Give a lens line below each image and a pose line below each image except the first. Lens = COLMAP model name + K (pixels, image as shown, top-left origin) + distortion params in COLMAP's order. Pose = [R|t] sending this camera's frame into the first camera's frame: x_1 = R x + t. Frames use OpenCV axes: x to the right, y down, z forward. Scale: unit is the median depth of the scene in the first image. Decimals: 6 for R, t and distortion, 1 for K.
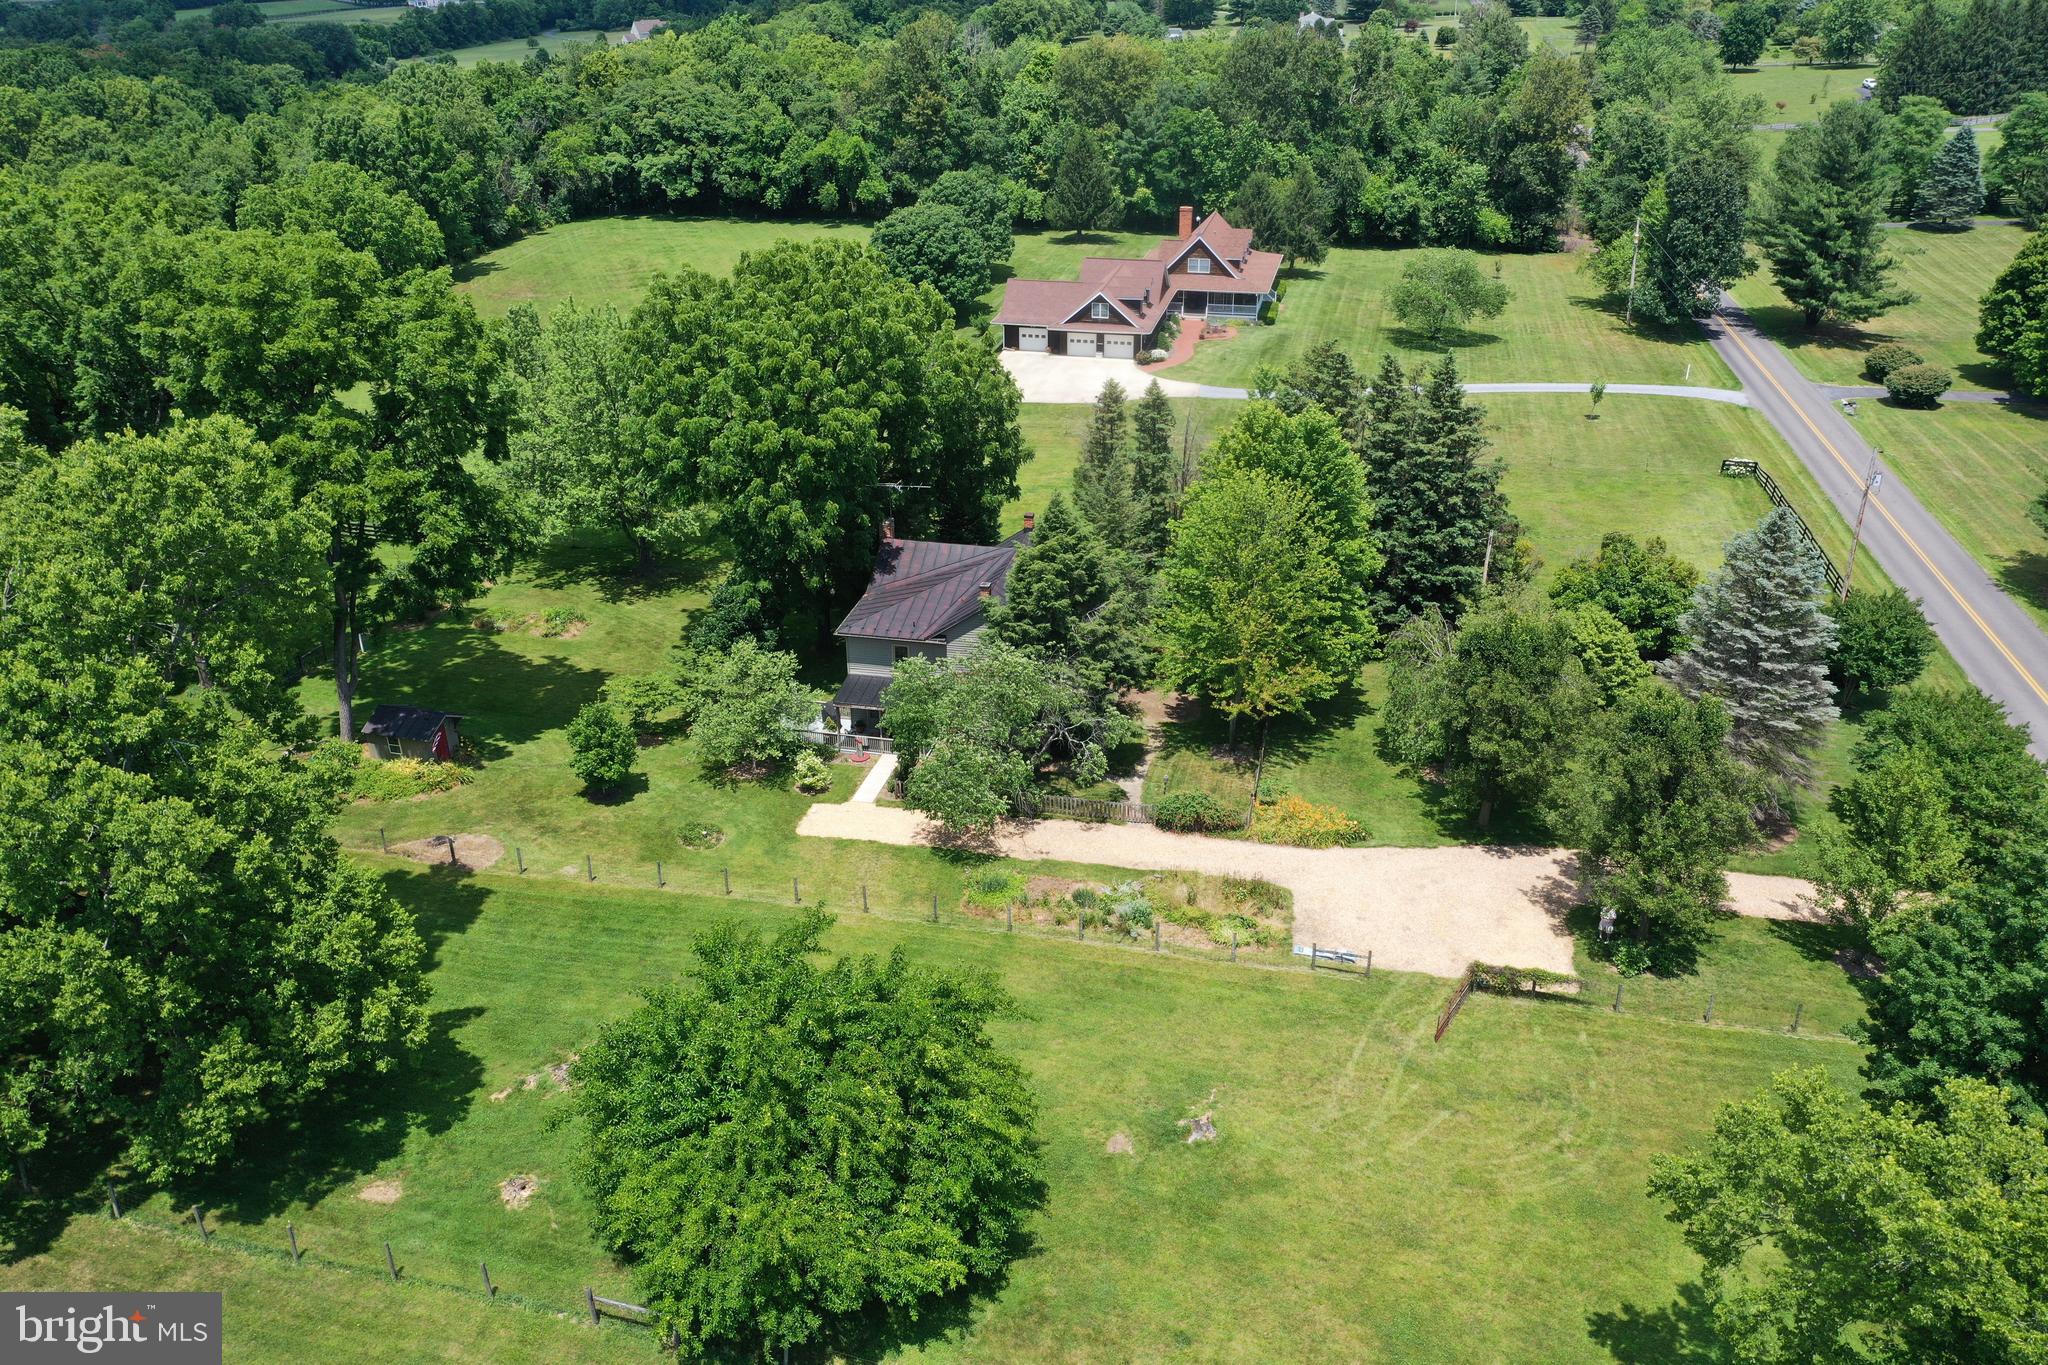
lens RADIAL K [[1618.5, 0, 1016.2], [0, 1618.5, 675.9], [0, 0, 1]] dist [0.010883, -0.005693]
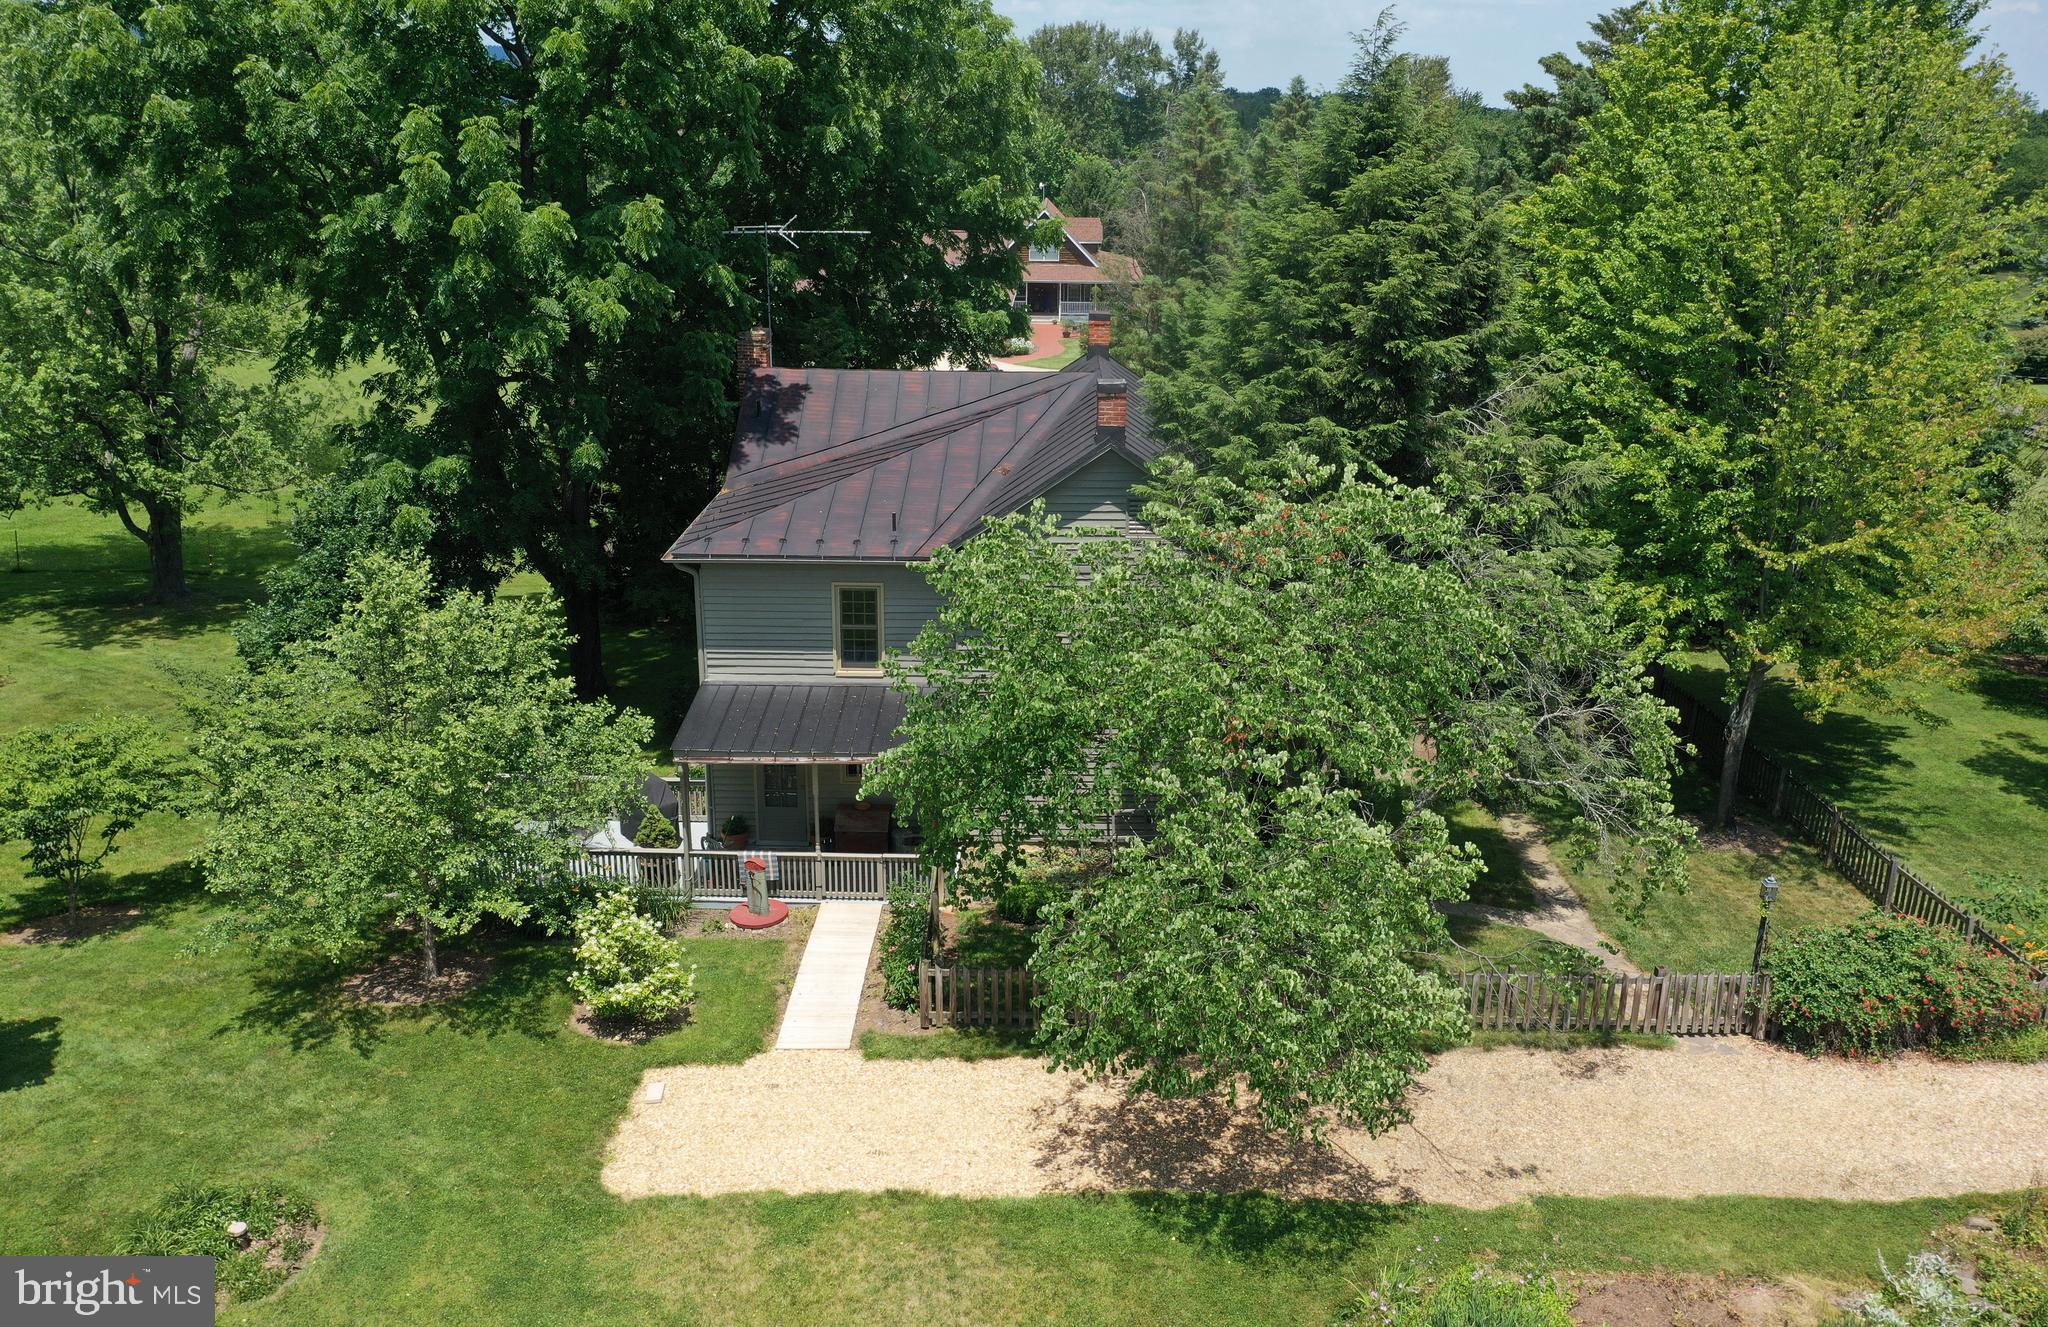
lens RADIAL K [[1662.8, 0, 1023.9], [0, 1662.8, 665.1], [0, 0, 1]] dist [0.005889, 0.009006]
pose [[0.979580, -0.045955, 0.195733, -0.094563], [0.071225, 0.989712, -0.124089, 0.040203], [-0.188017, 0.135496, 0.972775, 0.566632]]
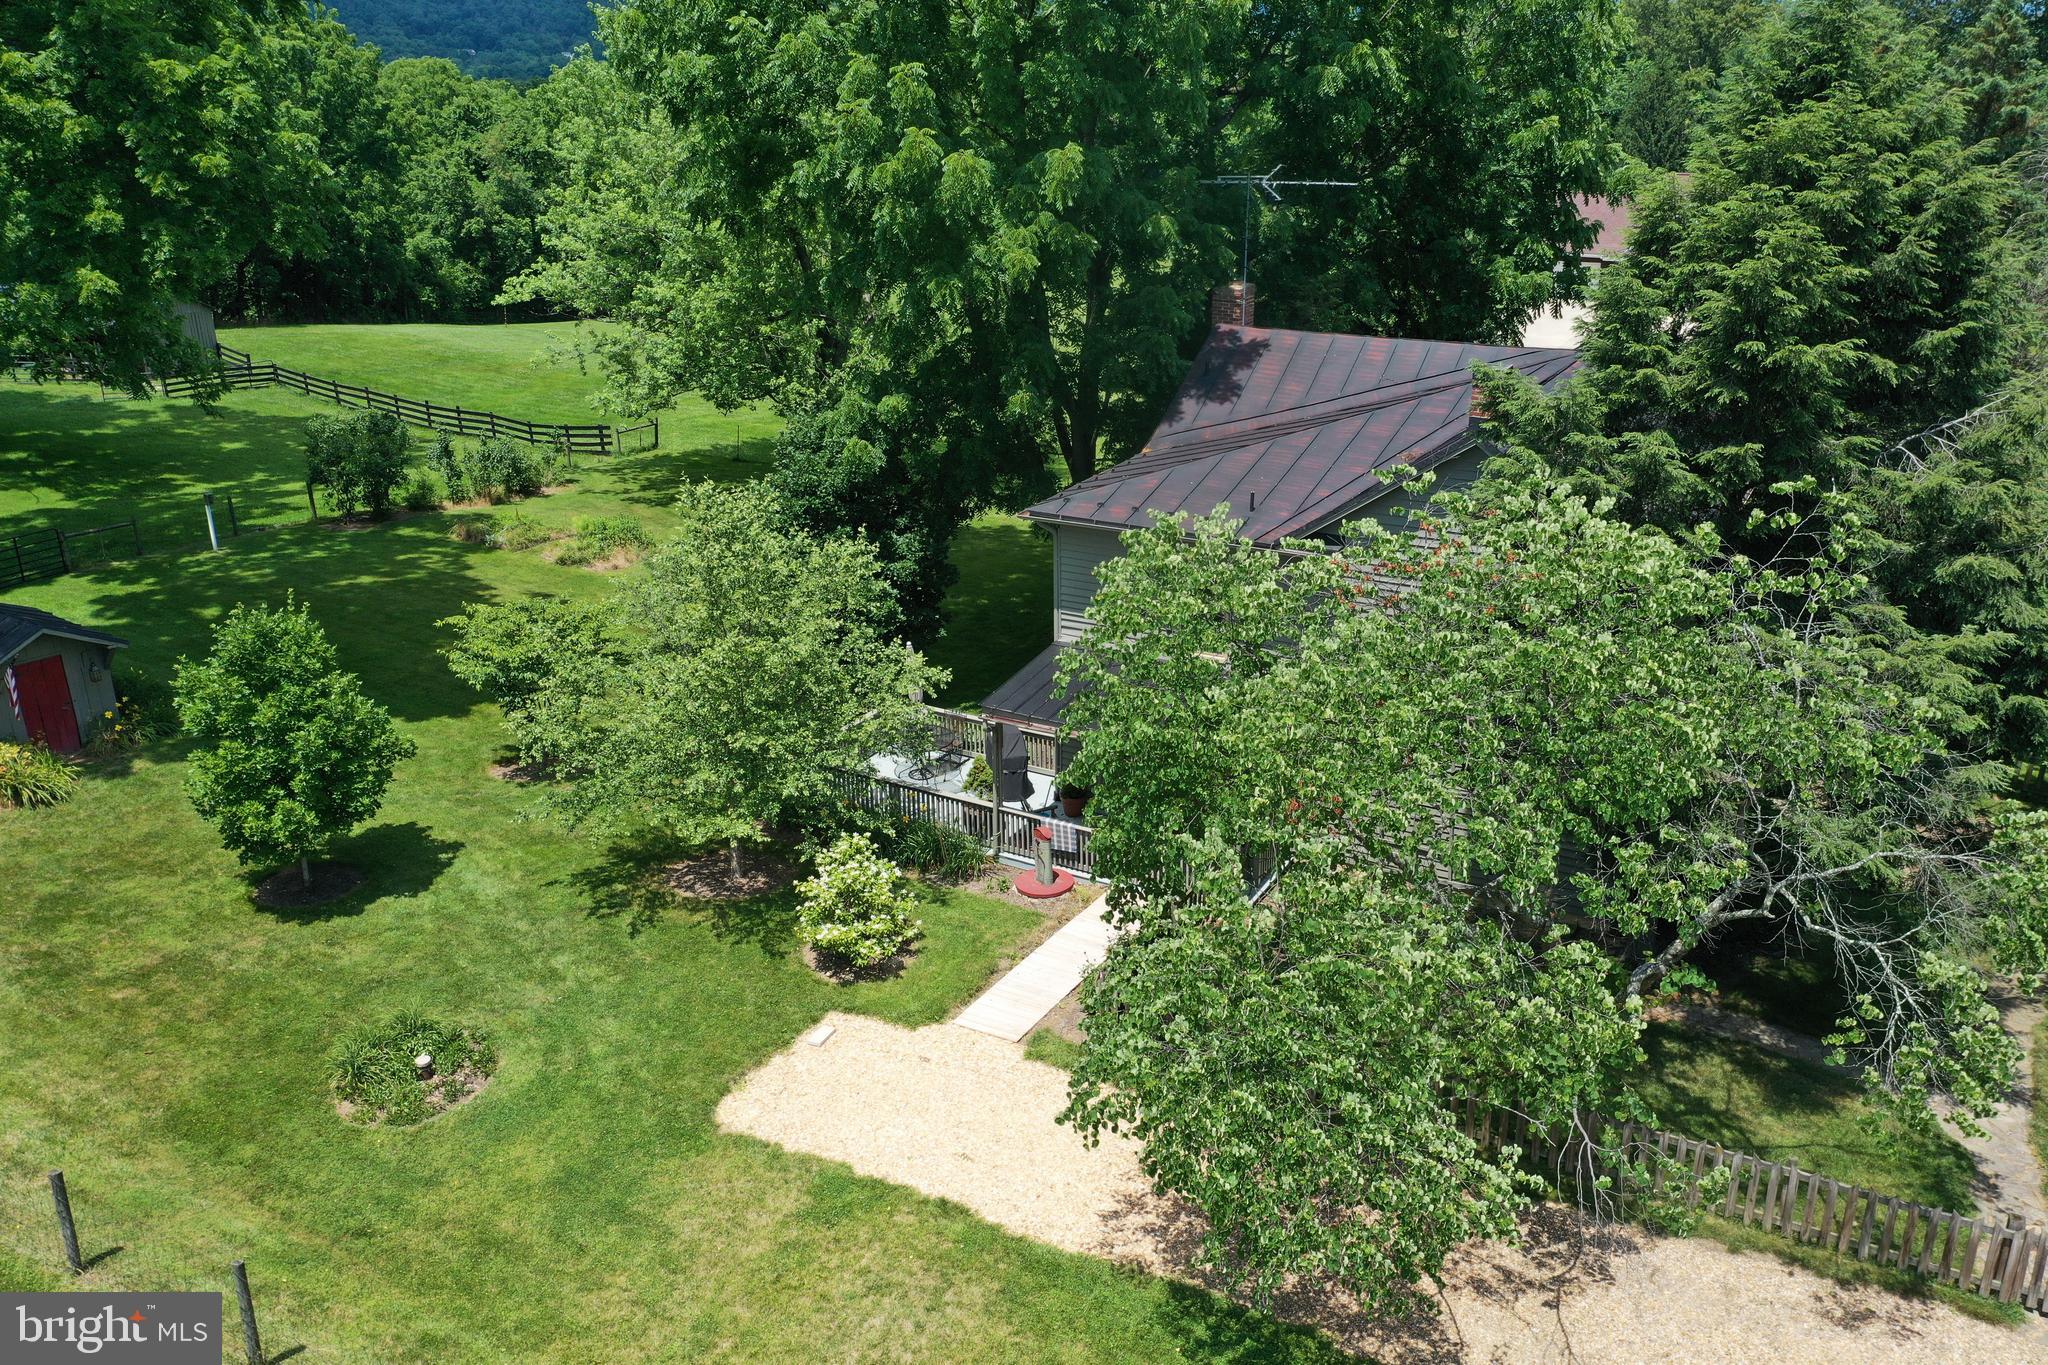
lens RADIAL K [[1618.5, 0, 1021.5], [0, 1618.5, 687.4], [0, 0, 1]] dist [0.010883, -0.005693]
pose [[0.956216, 0.106151, -0.272730, -0.012799], [-0.125682, 0.990538, -0.055119, 0.025848], [0.264299, 0.086983, 0.960510, 0.592012]]
